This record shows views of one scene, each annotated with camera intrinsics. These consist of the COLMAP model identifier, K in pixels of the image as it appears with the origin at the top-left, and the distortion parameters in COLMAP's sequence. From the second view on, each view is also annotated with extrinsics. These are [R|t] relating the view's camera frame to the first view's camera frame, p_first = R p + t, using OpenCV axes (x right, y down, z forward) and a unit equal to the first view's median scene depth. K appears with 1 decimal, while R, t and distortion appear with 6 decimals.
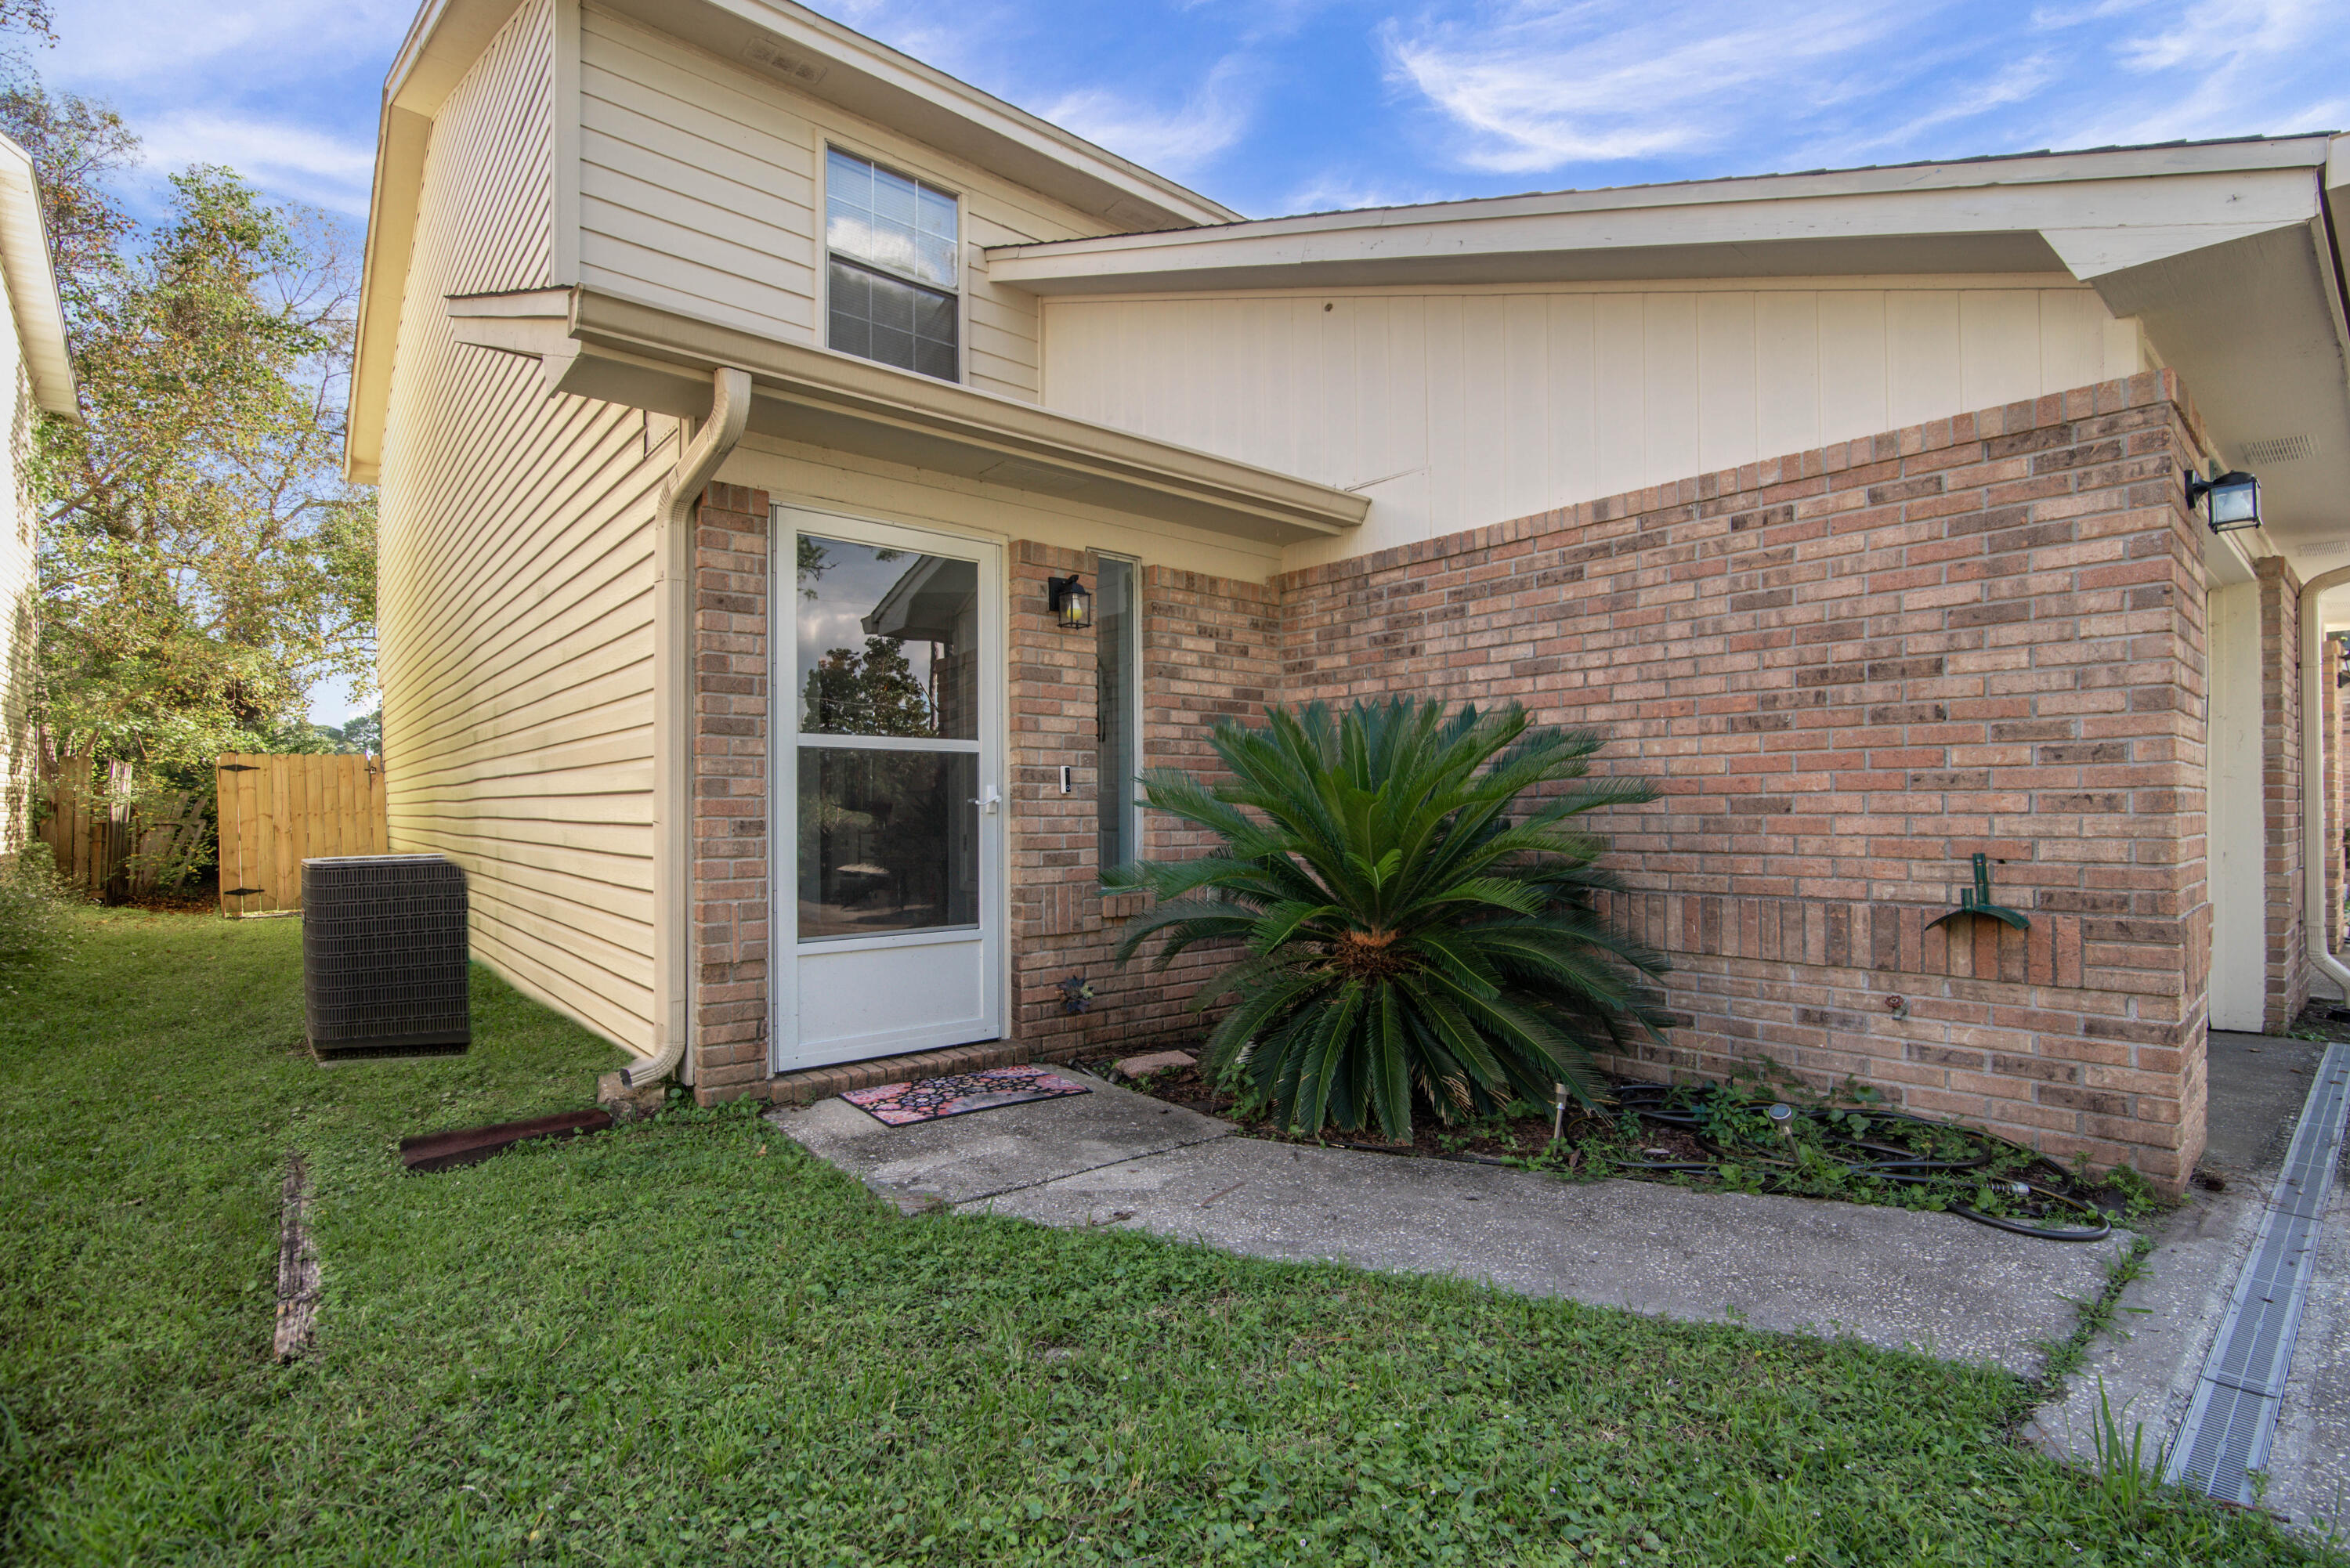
lens RADIAL K [[1081.3, 0, 1177.8], [0, 1081.3, 780.2], [0, 0, 1]] dist [-0.005347, 0.000232]
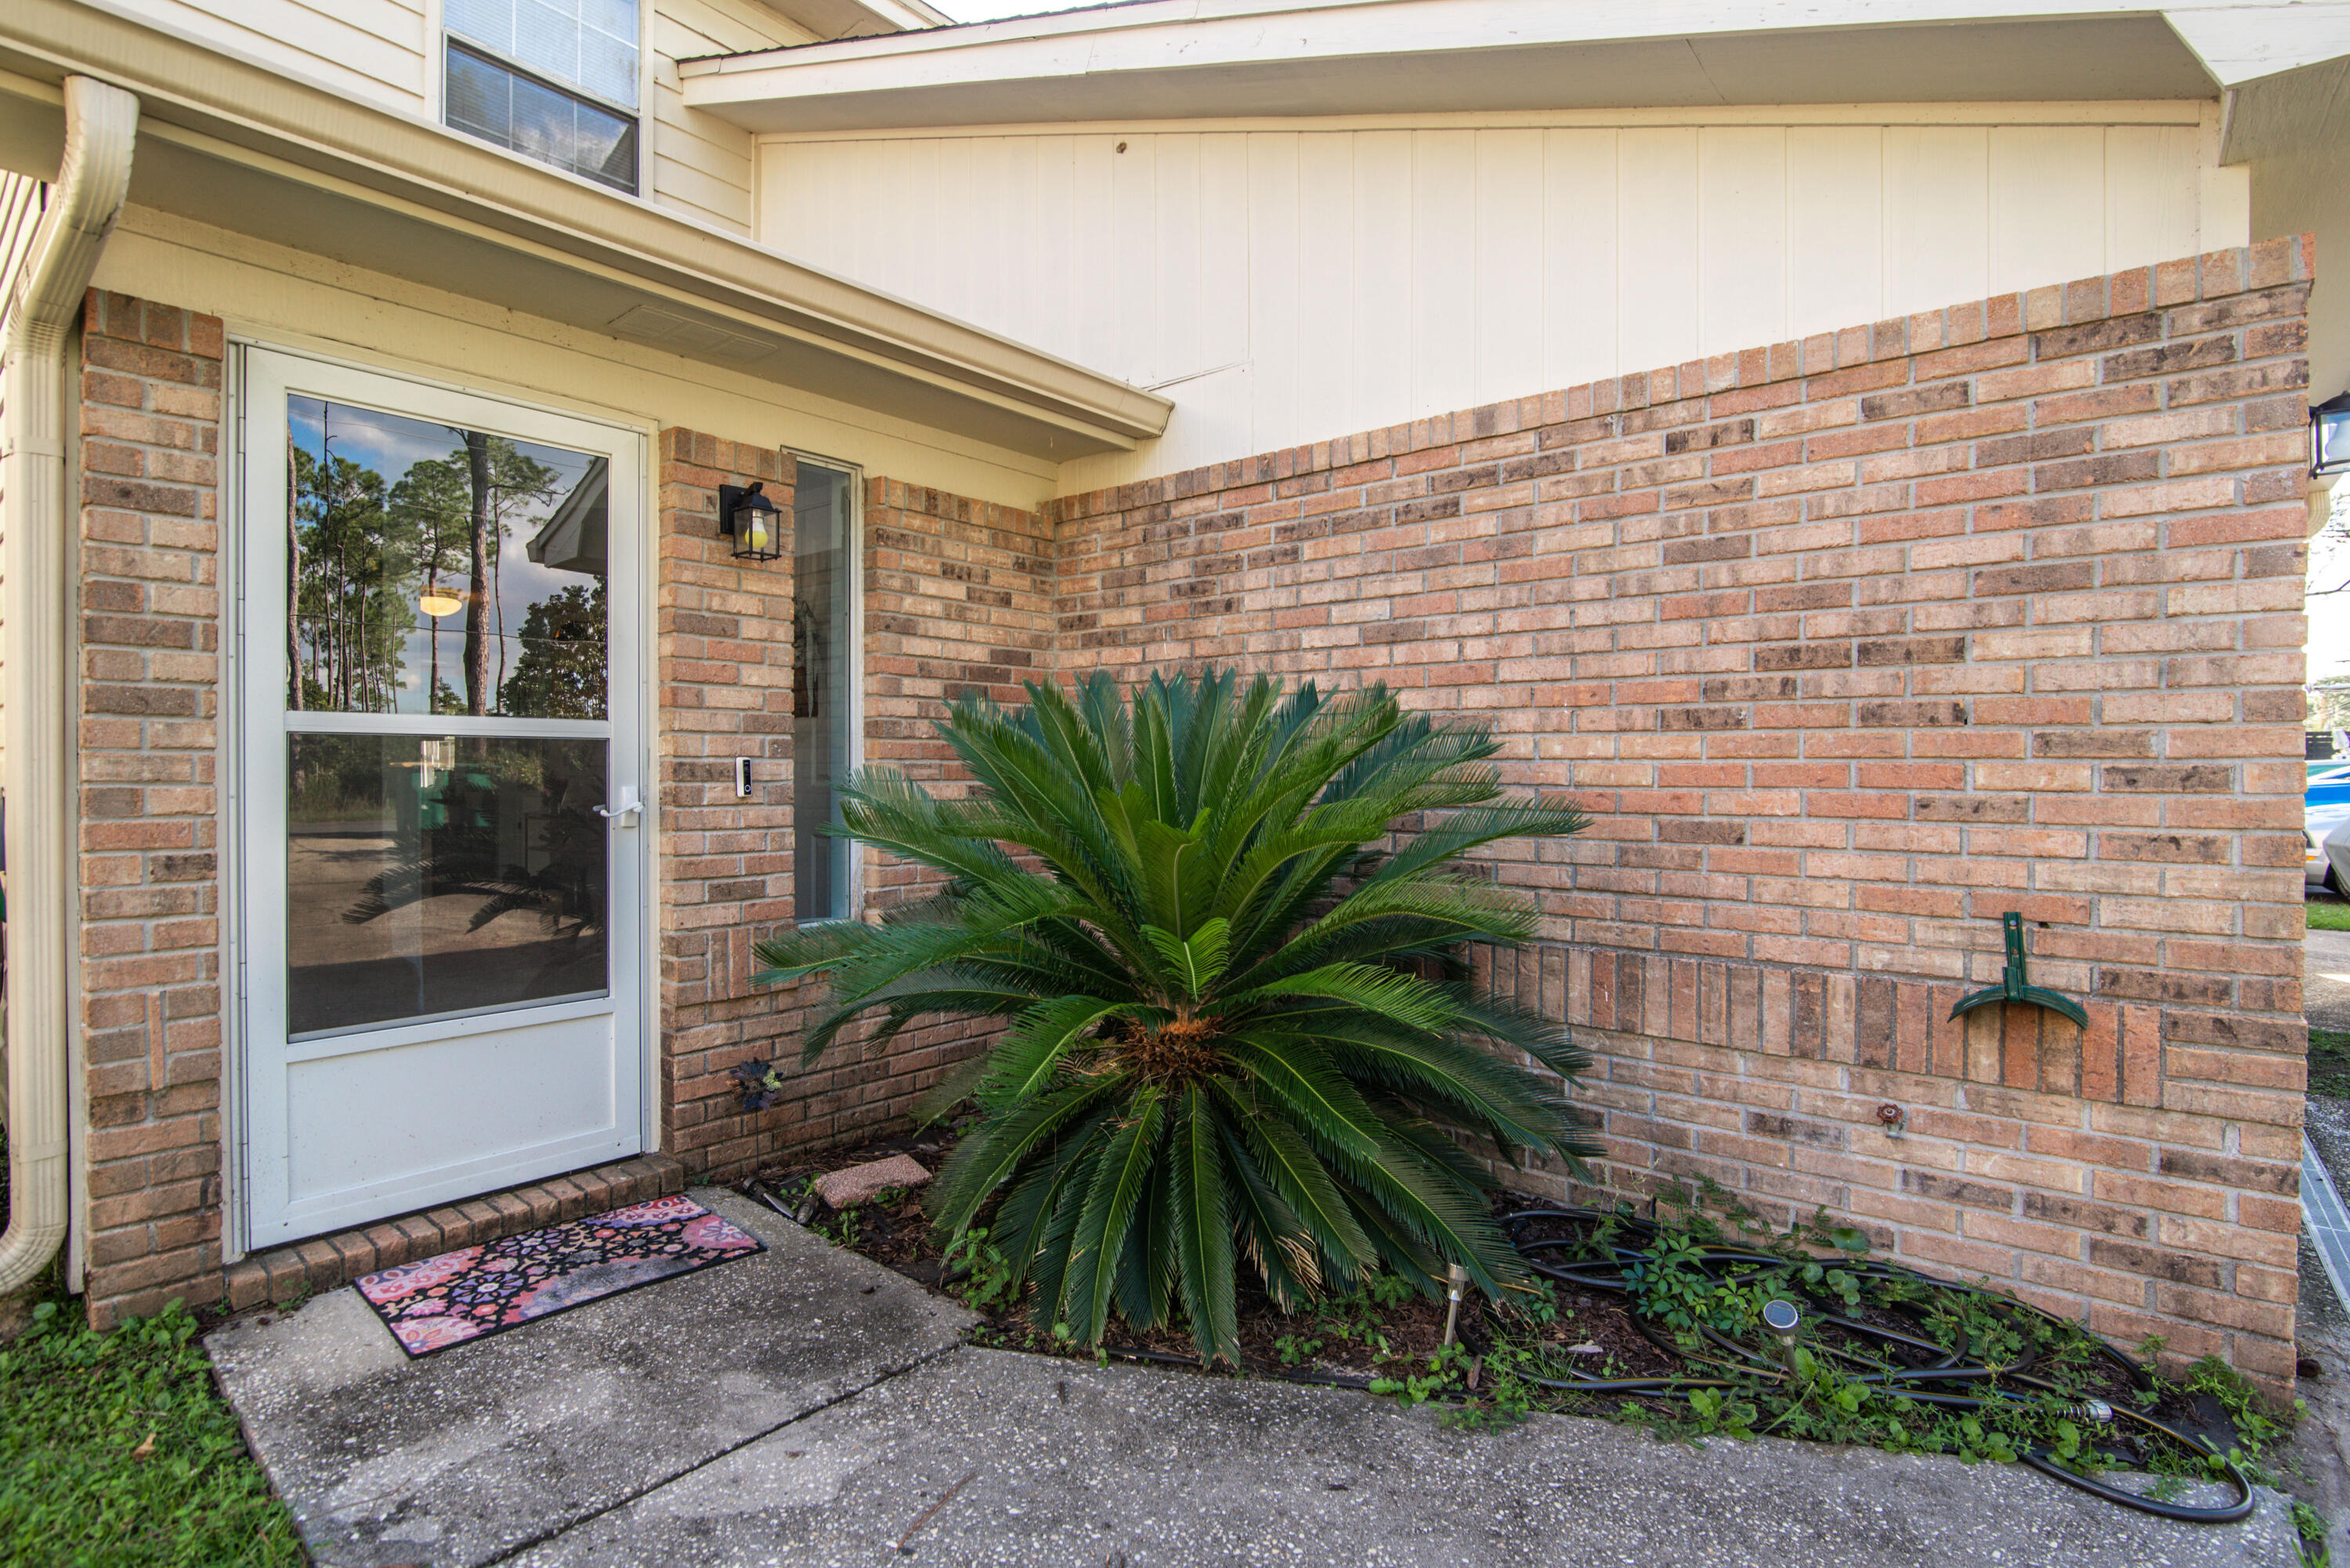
lens RADIAL K [[1134.2, 0, 1123.2], [0, 1134.2, 780.1], [0, 0, 1]] dist [-0.002397, -0.001759]
pose [[0.989002, 0.004318, 0.147840, 0.037517], [-0.010355, 0.999142, 0.040095, -0.037615], [-0.147540, -0.041185, 0.988198, 0.293070]]
